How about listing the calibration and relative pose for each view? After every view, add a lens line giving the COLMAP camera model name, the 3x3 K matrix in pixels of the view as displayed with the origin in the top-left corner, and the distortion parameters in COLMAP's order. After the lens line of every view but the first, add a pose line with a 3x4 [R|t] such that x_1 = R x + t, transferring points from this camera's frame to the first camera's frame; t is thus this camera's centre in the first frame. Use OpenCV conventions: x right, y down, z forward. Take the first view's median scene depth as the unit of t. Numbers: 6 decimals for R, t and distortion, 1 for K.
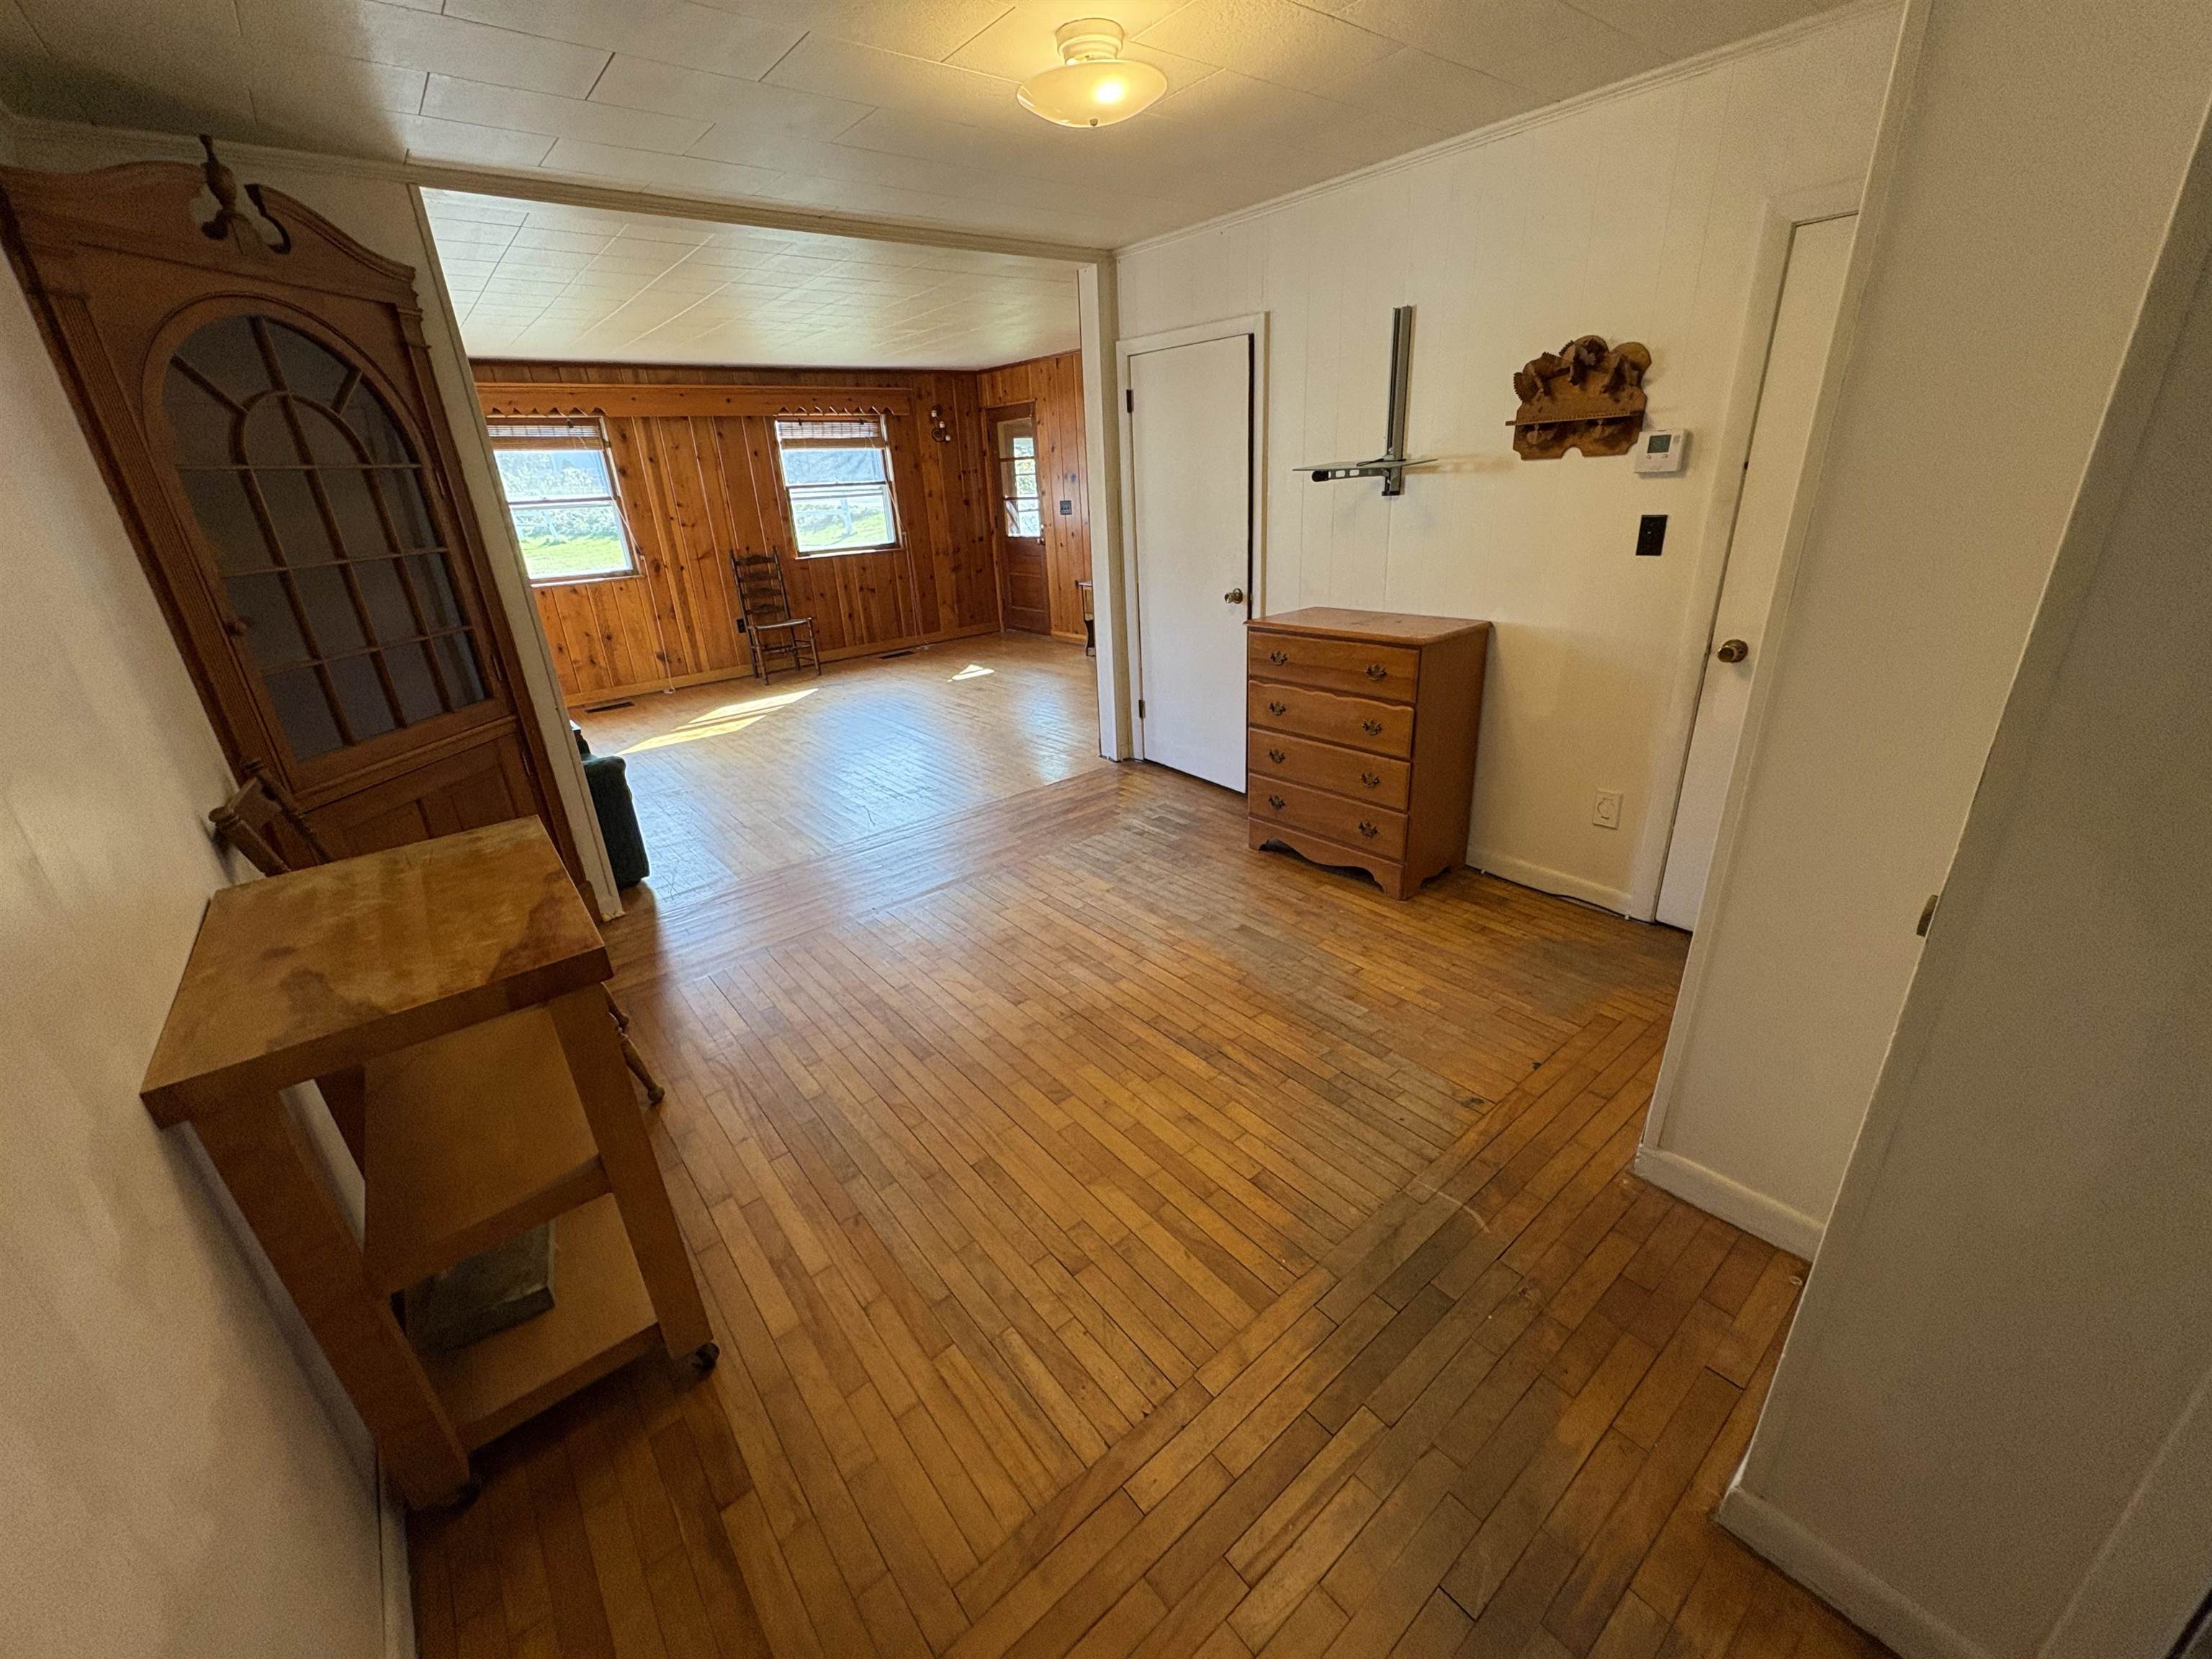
lens RADIAL K [[877.8, 0, 1102.0], [0, 877.8, 827.8], [0, 0, 1]] dist [0.000693, 0.000359]
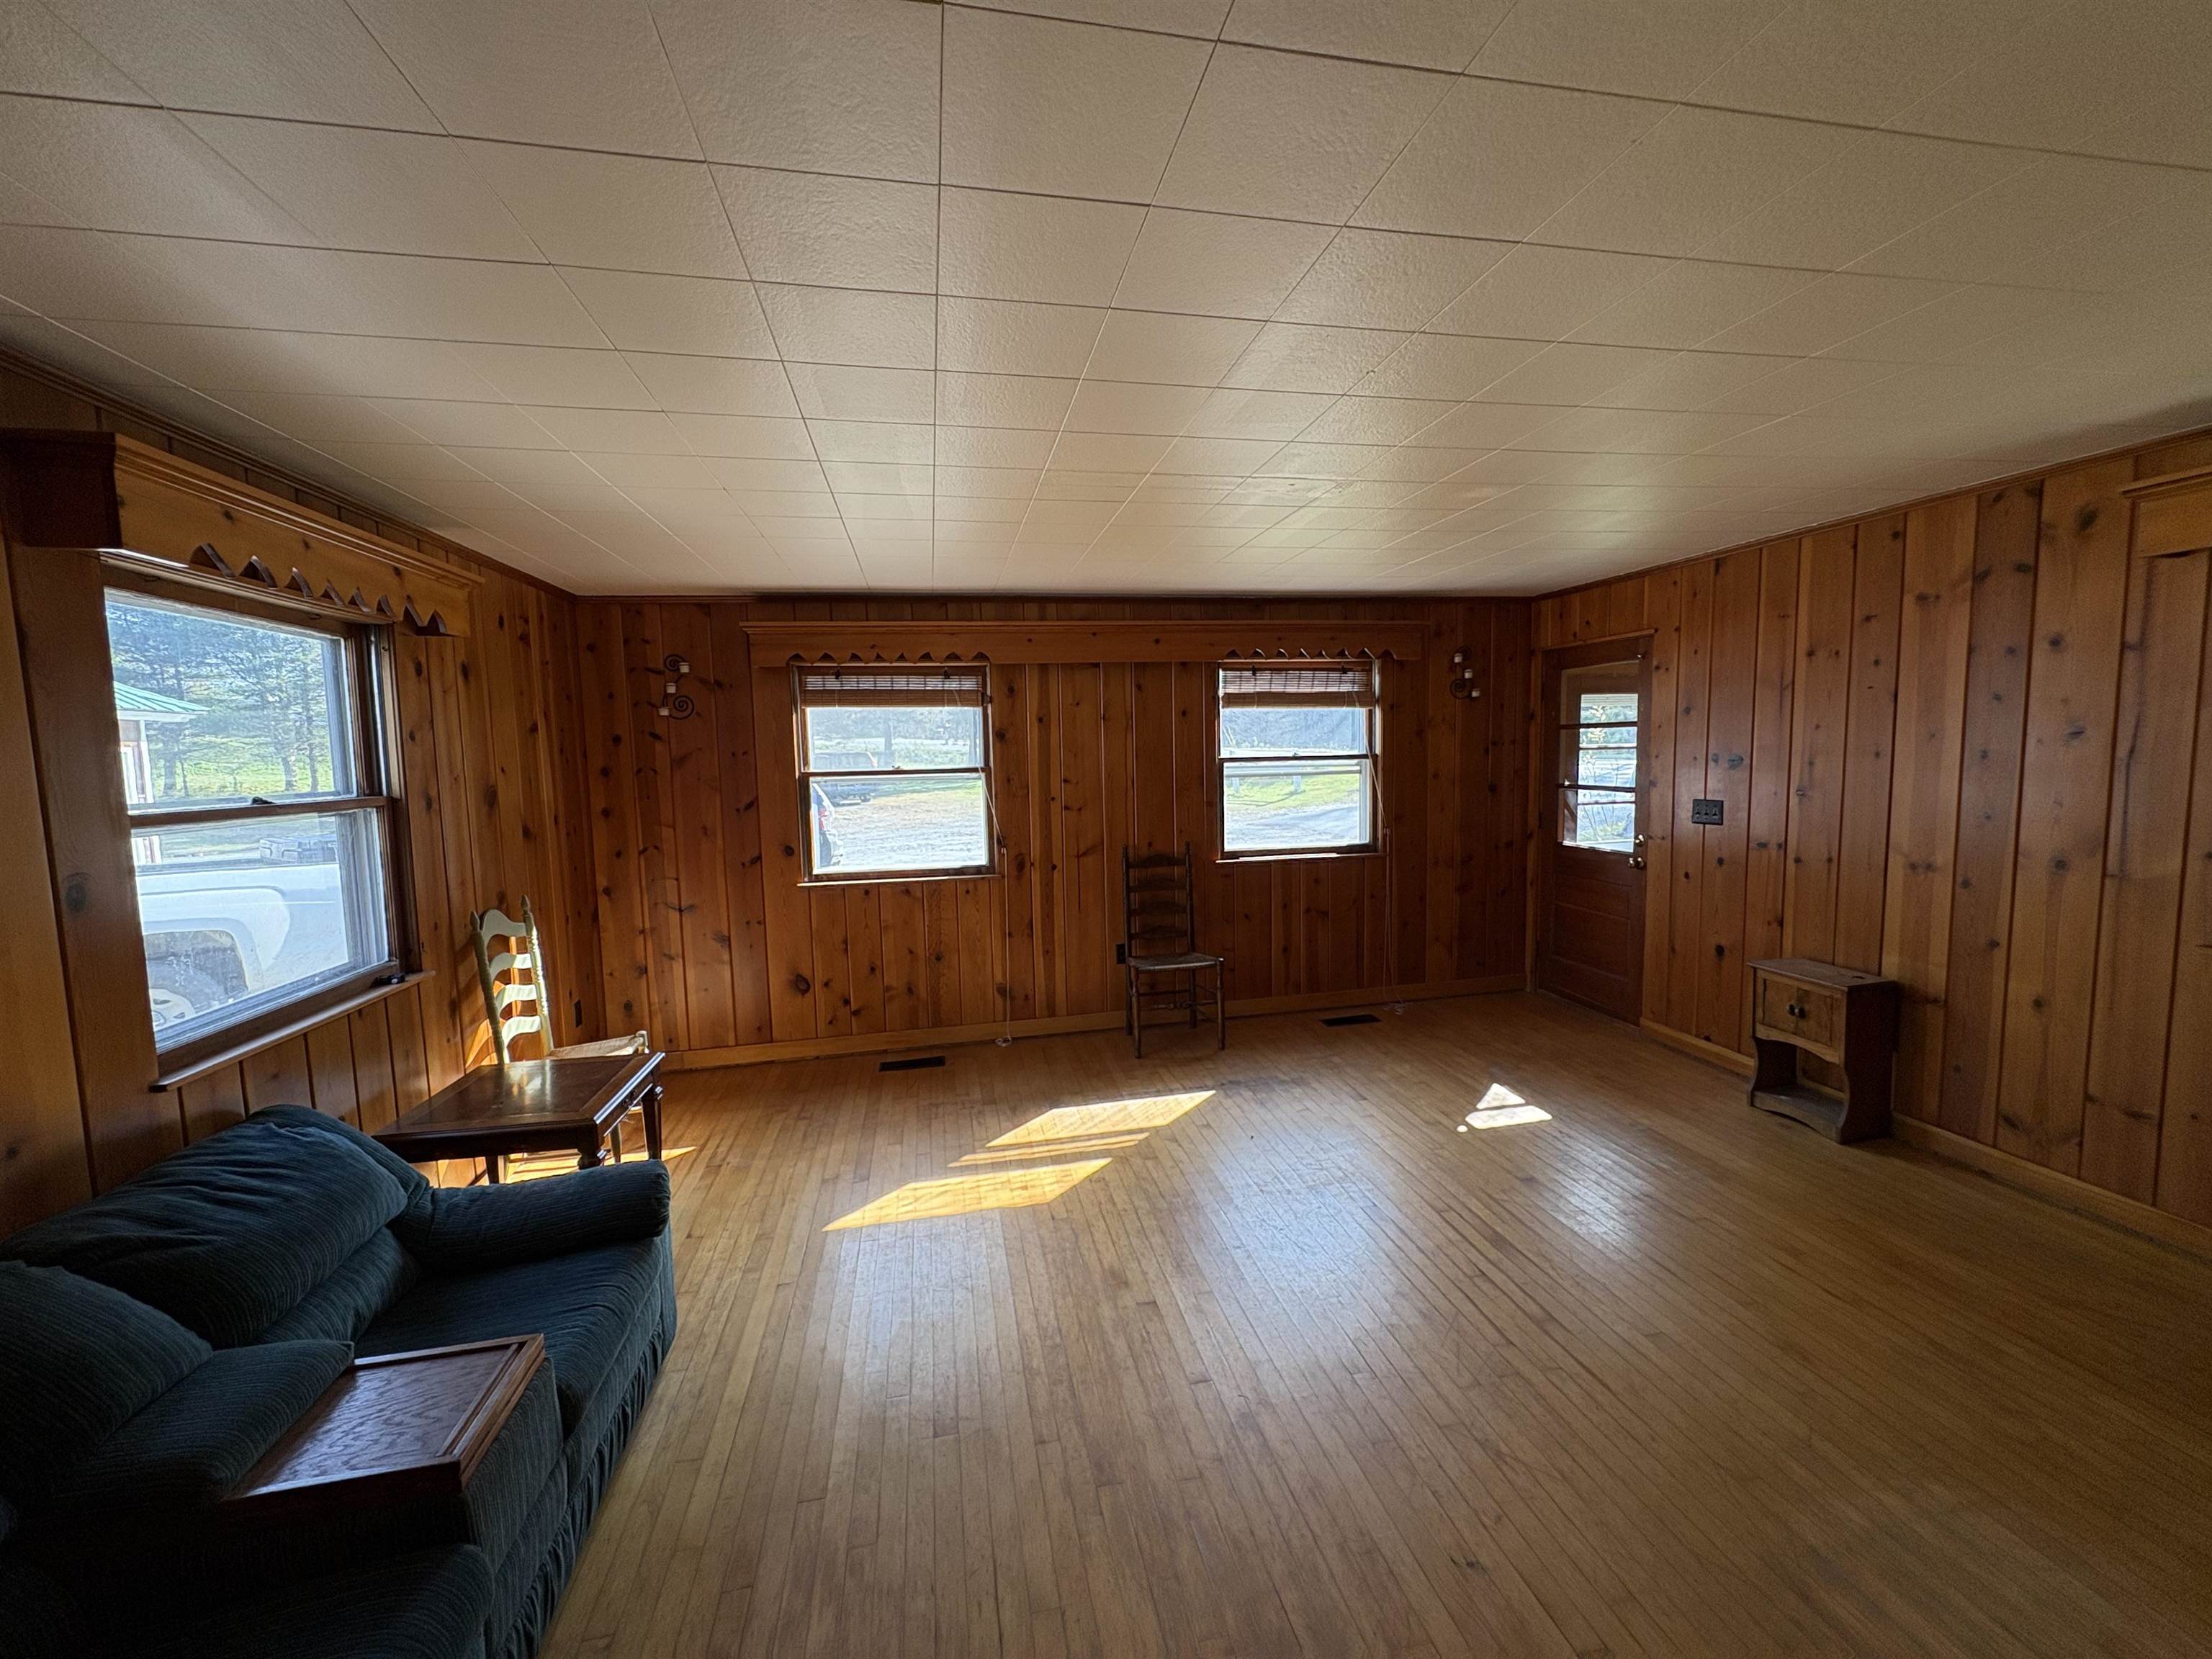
lens RADIAL K [[877.8, 0, 1102.0], [0, 877.8, 827.8], [0, 0, 1]] dist [0.000693, 0.000359]
pose [[0.884371, 0.069817, -0.461533, -0.124830], [-0.191796, 0.955781, -0.222928, -0.170432], [0.425560, 0.285671, 0.858656, 0.397394]]
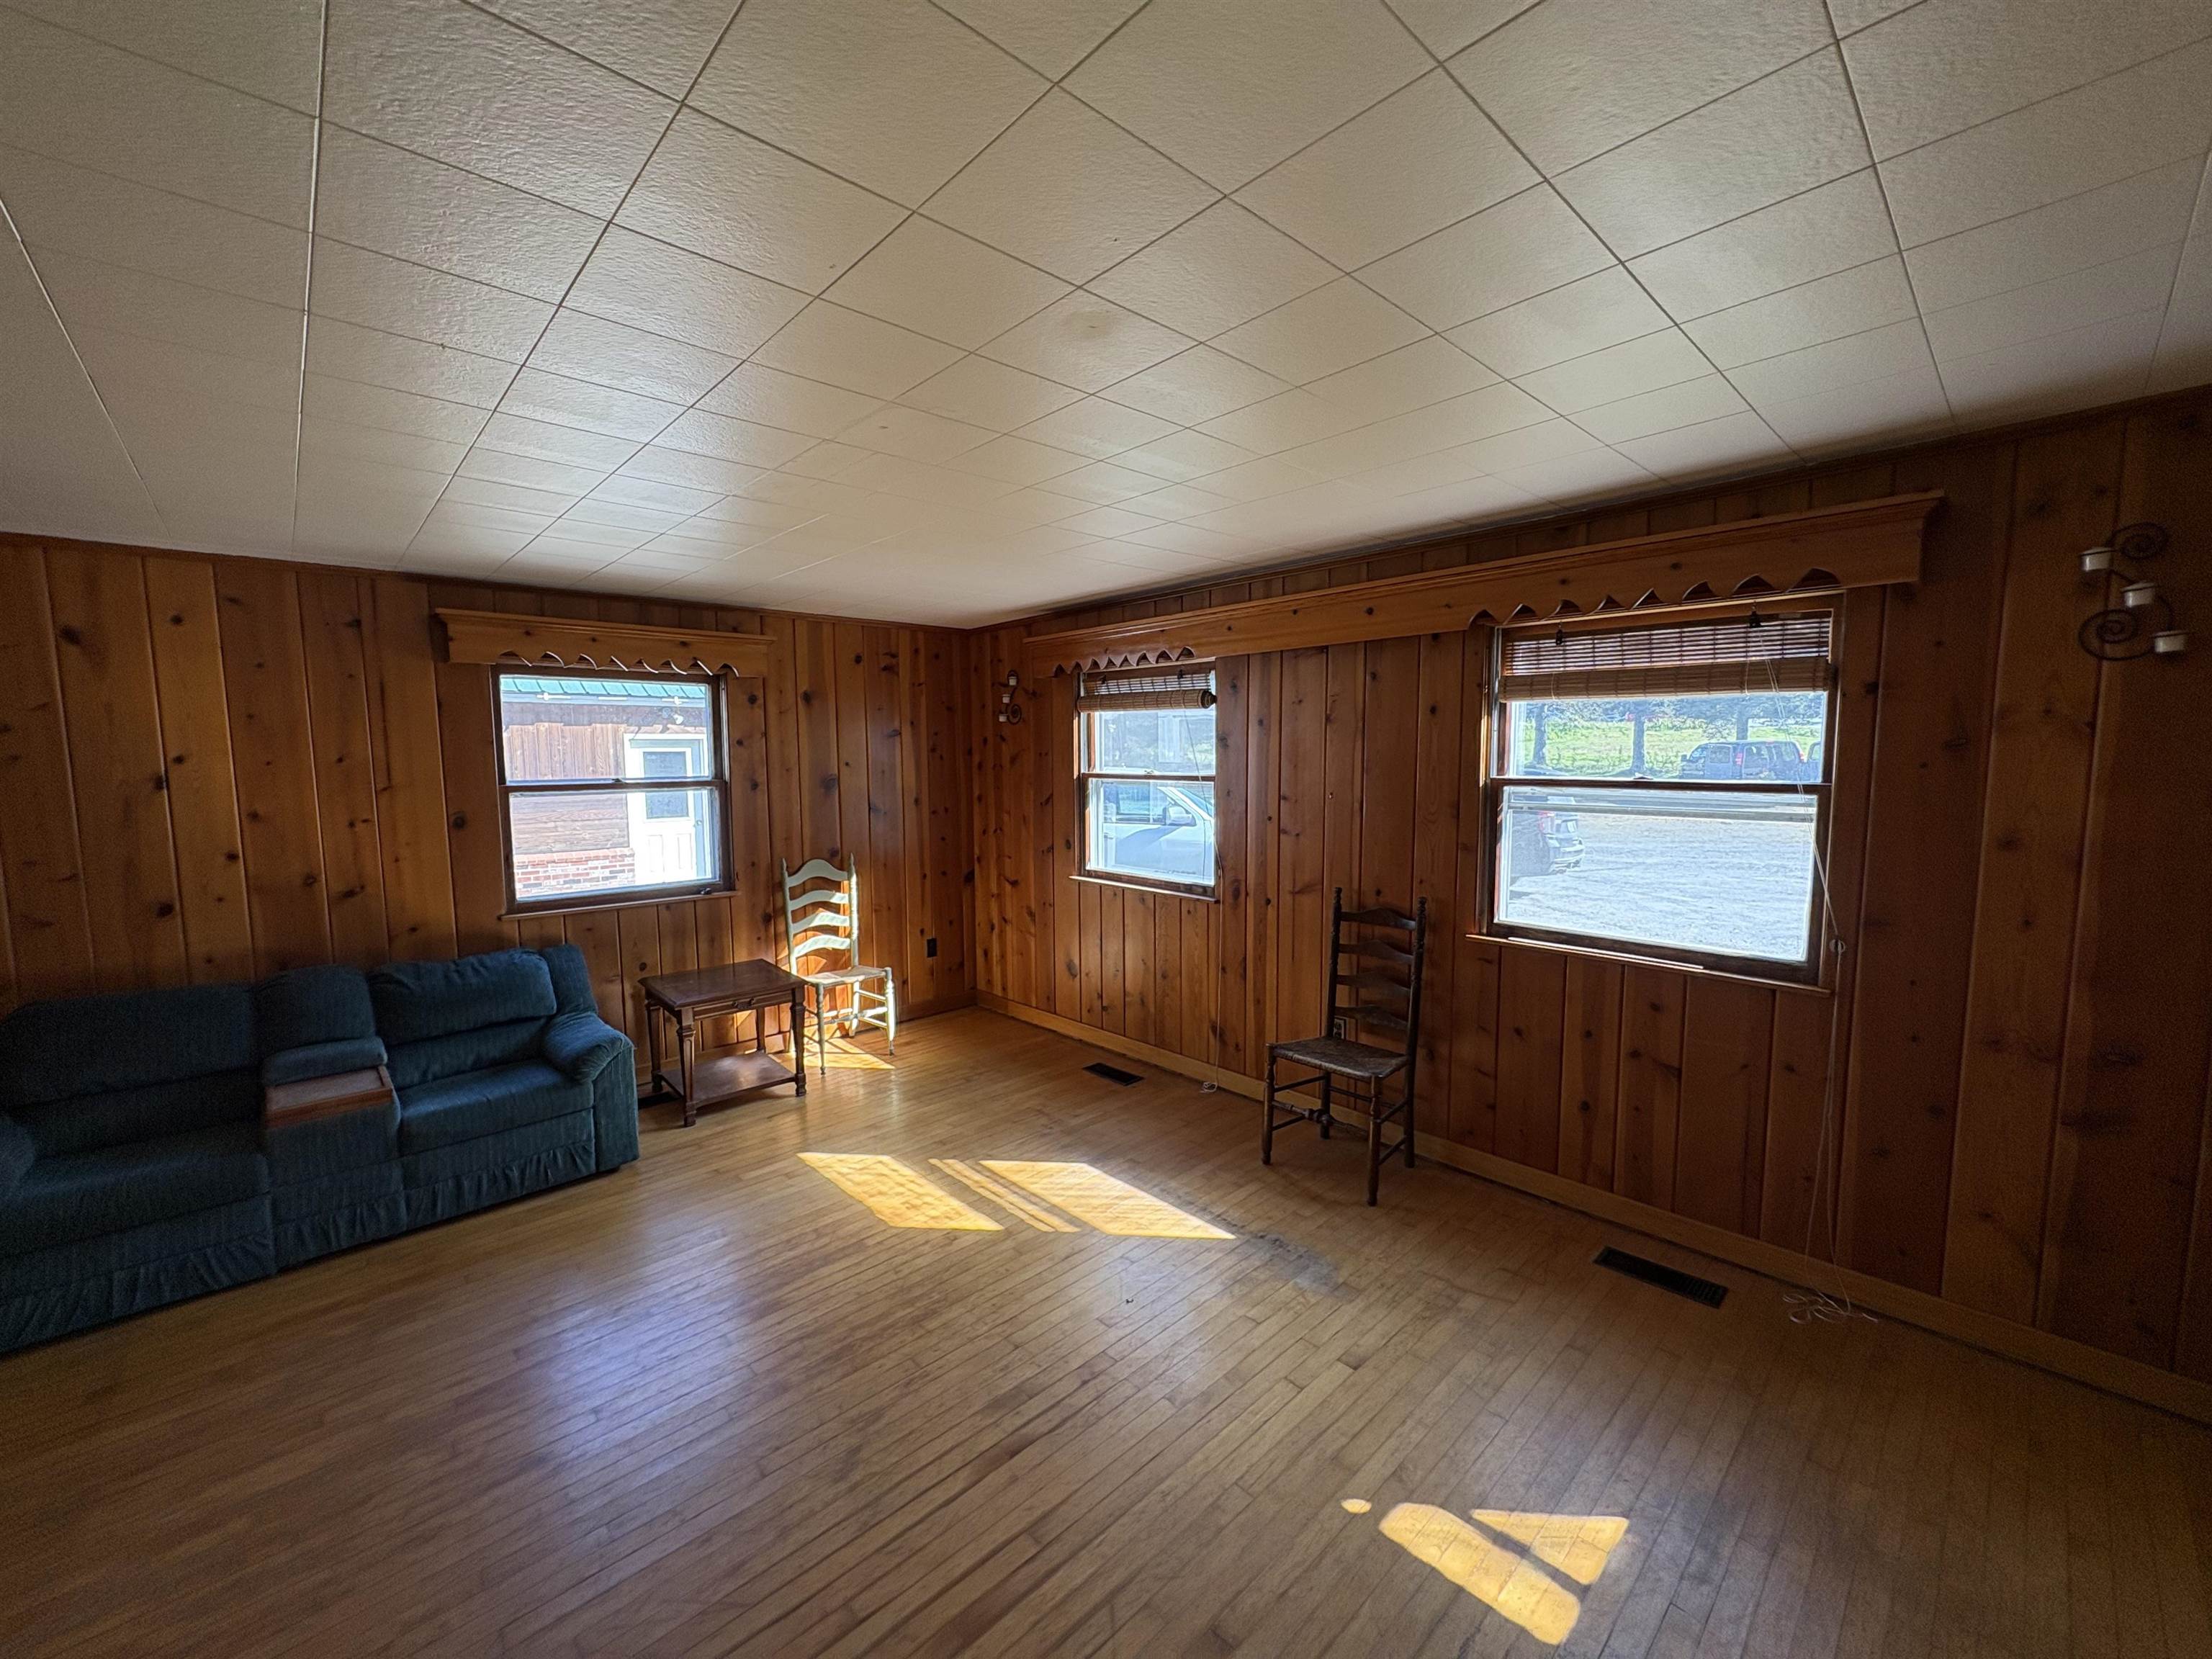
lens RADIAL K [[878.5, 0, 1105.7], [0, 878.5, 831.0], [0, 0, 1]] dist [-0.001680, -0.000295]
pose [[0.072575, 0.143955, -0.986919, 0.058790], [-0.365366, 0.924578, 0.107994, -0.341137], [0.928030, 0.352750, 0.119698, 0.776494]]
